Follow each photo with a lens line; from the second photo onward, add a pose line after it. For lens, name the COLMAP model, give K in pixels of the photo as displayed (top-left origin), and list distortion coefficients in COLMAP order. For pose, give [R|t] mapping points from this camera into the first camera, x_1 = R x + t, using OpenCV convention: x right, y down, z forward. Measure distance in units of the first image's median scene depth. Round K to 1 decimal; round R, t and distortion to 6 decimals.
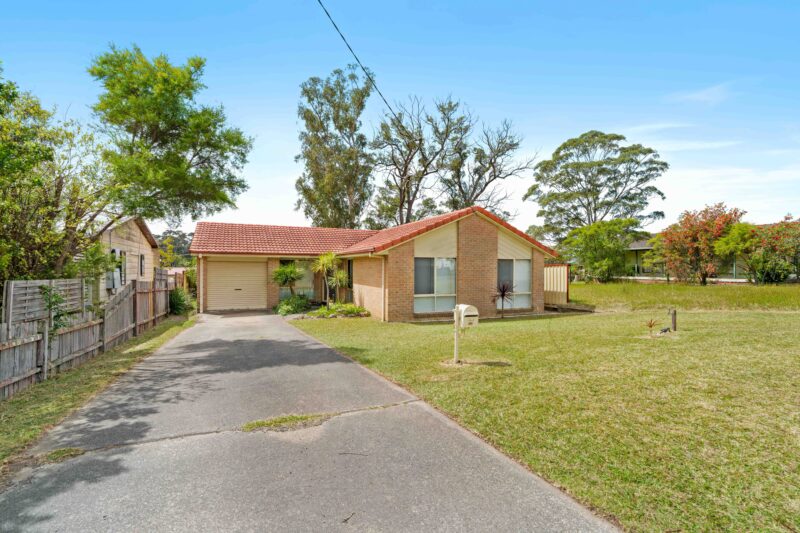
lens RADIAL K [[357.1, 0, 400.2], [0, 357.1, 274.3], [0, 0, 1]] dist [-0.011169, -0.000194]
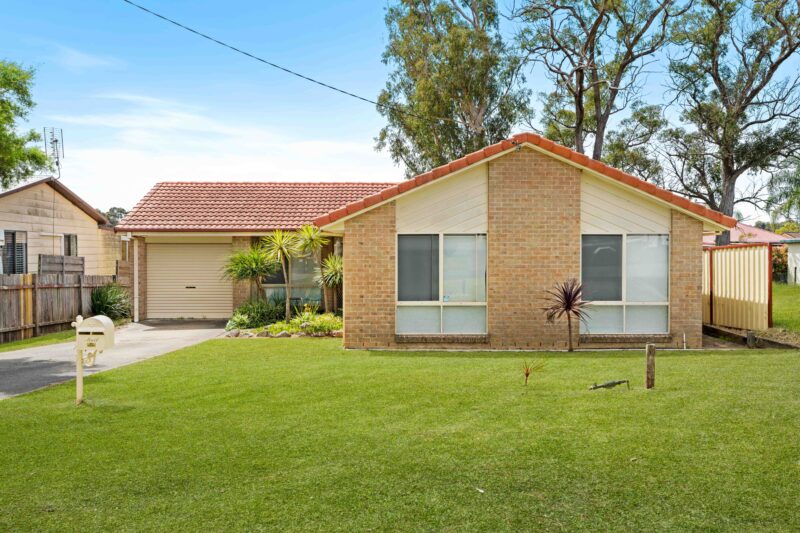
lens RADIAL K [[680.9, 0, 399.8], [0, 680.9, 265.9], [0, 0, 1]] dist [-0.005183, -0.007718]
pose [[0.927433, 0.003688, -0.373971, 0.140630], [-0.000821, 0.999969, 0.007824, -0.002051], [0.373988, -0.006949, 0.927407, 0.005976]]
